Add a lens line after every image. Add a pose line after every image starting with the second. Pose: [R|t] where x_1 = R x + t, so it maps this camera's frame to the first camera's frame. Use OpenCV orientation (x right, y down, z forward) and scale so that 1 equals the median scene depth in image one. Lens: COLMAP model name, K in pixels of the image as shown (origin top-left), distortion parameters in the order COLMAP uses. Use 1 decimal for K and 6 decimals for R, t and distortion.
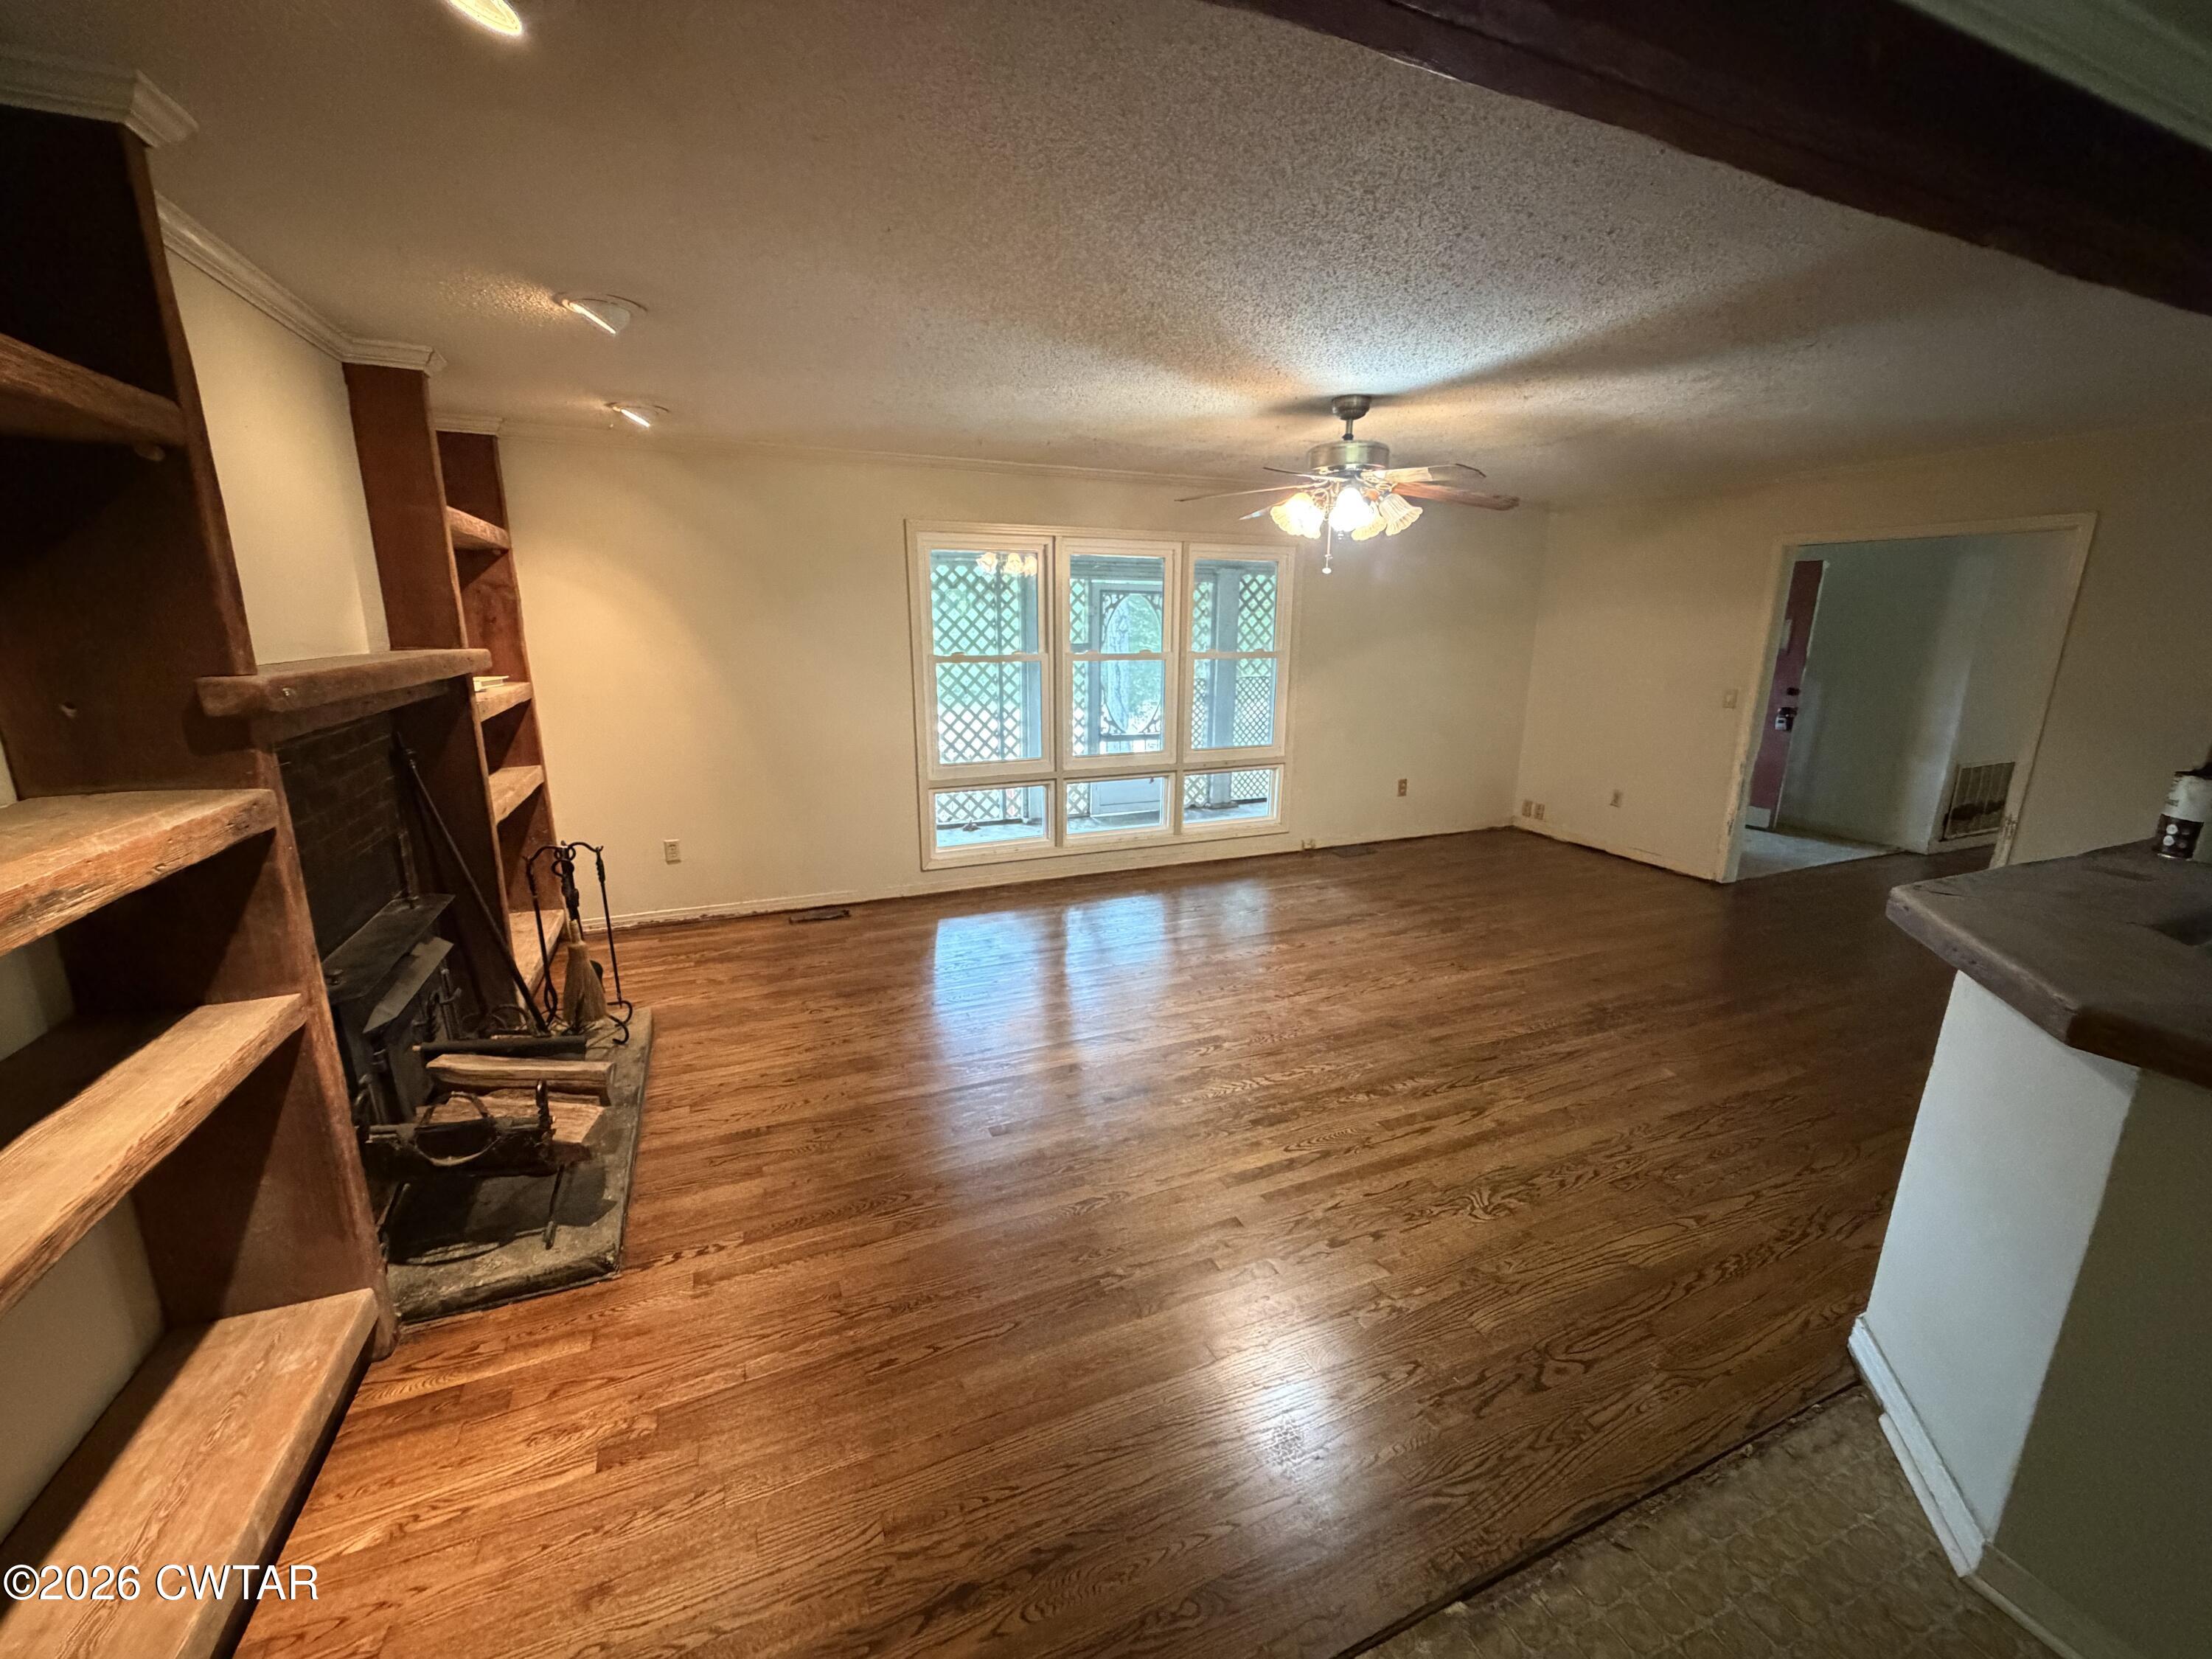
lens RADIAL K [[886.7, 0, 1107.1], [0, 886.7, 834.6], [0, 0, 1]] dist [0.000468, 0.000175]
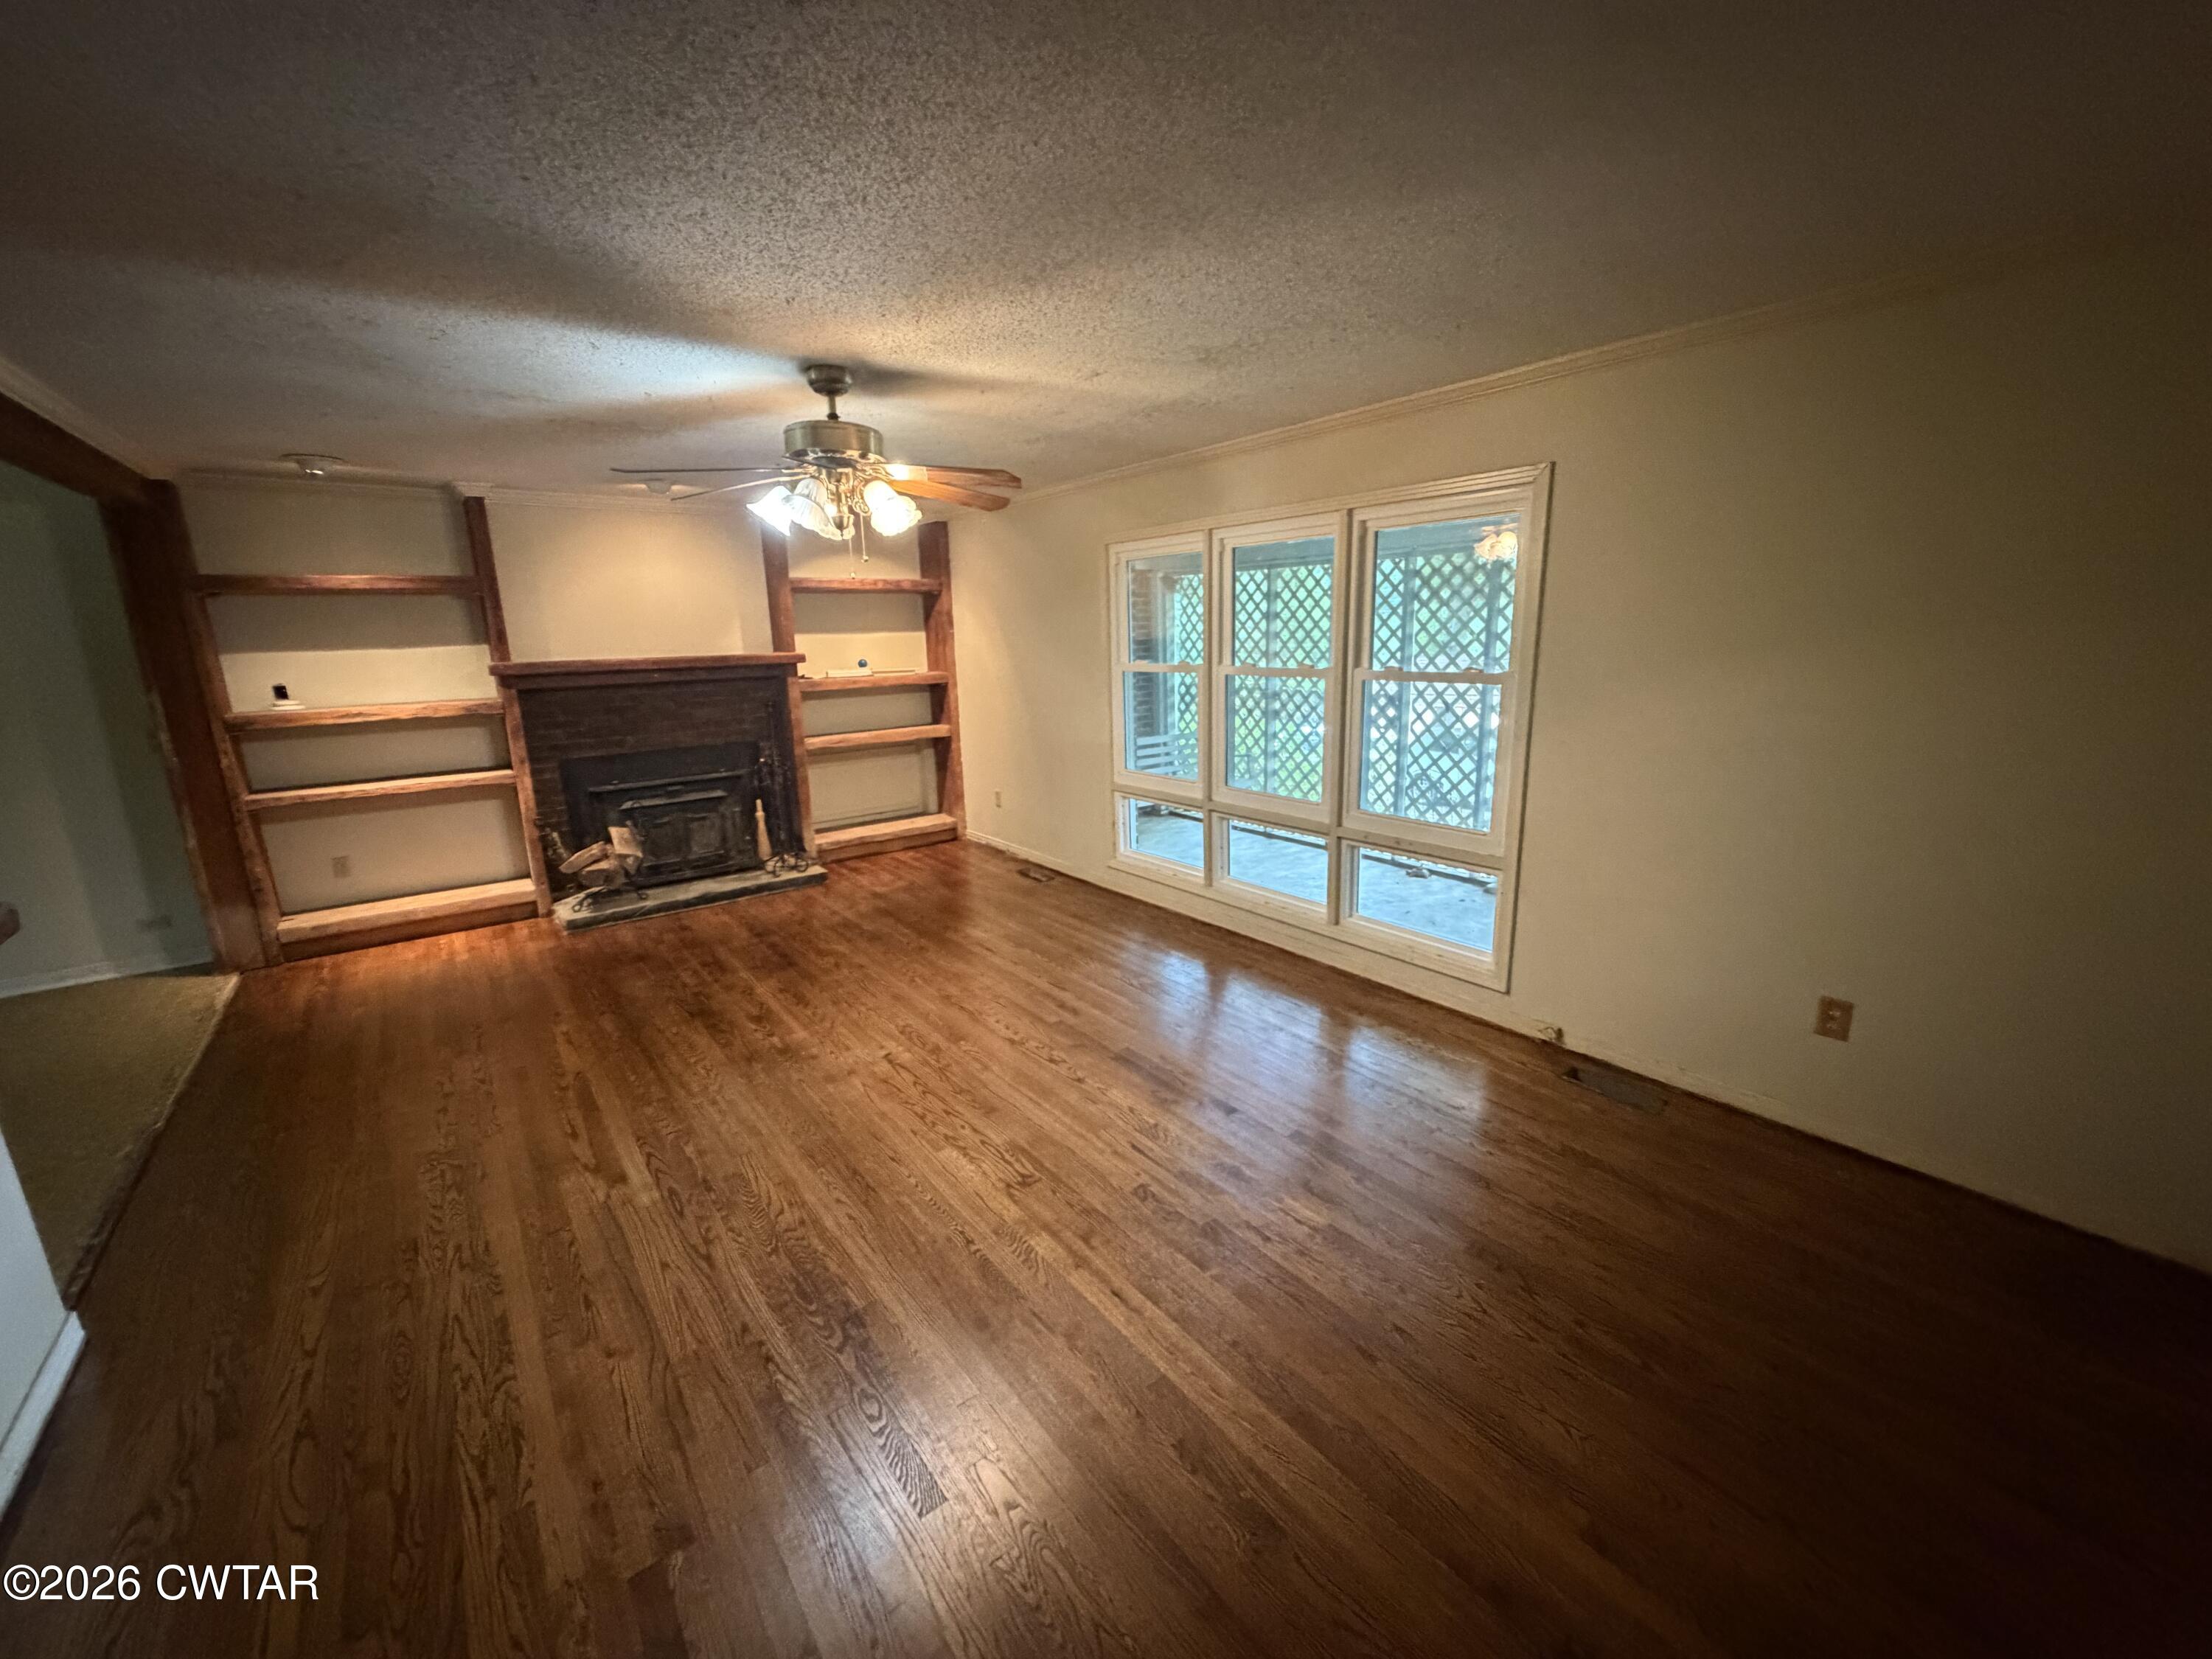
lens RADIAL K [[886.7, 0, 1104.3], [0, 886.7, 826.7], [0, 0, 1]] dist [0.000468, 0.000175]
pose [[0.239508, 0.207667, -0.948425, 0.769443], [-0.200982, 0.966303, 0.160827, -0.169045], [0.949864, 0.152097, 0.273175, 0.677636]]
